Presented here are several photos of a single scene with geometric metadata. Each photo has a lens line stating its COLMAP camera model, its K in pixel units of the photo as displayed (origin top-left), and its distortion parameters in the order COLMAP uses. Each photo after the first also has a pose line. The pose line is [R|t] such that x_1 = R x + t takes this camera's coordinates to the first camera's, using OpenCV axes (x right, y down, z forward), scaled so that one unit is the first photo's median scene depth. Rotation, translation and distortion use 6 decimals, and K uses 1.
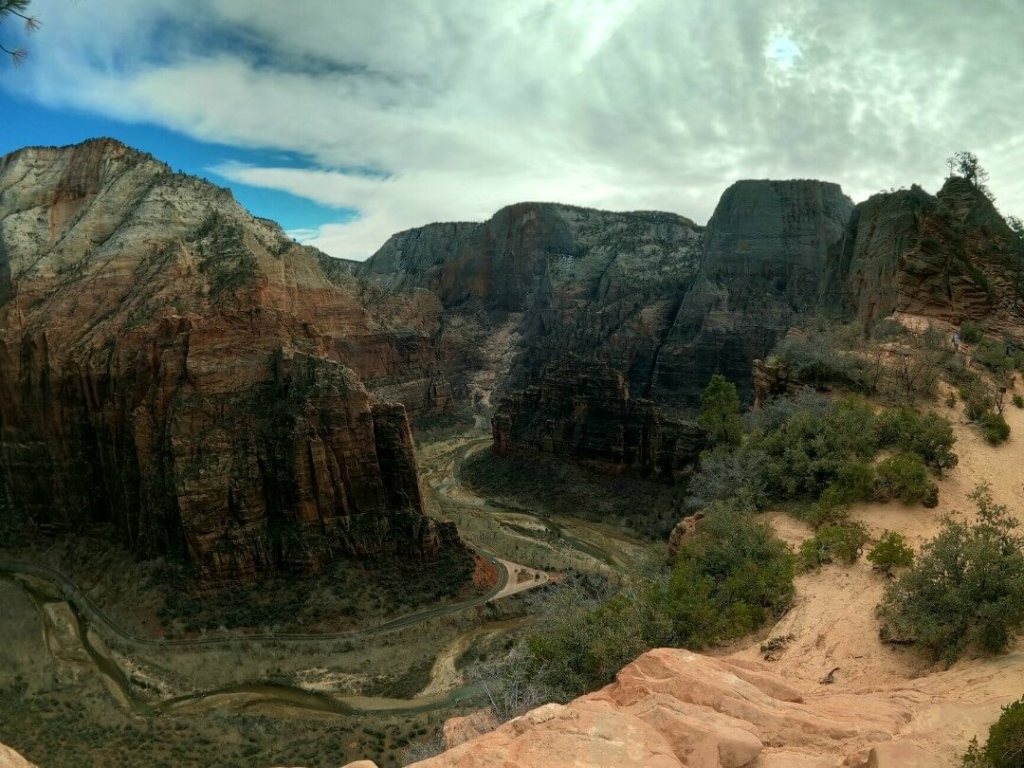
lens RADIAL K [[434.1, 0, 512.0], [0, 434.1, 384.0], [0, 0, 1]] dist [-0.224700, 0.048883]
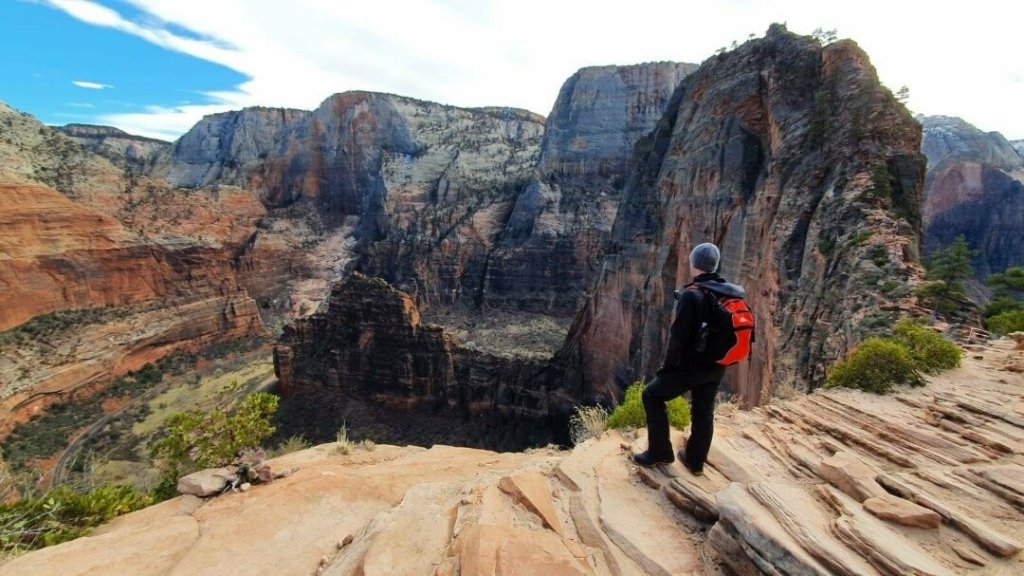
lens RADIAL K [[386.2, 0, 512.0], [0, 386.2, 288.0], [0, 0, 1]] dist [0.002813, 0.000293]
pose [[0.964612, -0.047777, 0.259310, 0.145185], [0.036001, 0.998101, 0.049975, -0.042489], [-0.261206, -0.038871, 0.964500, 0.091882]]
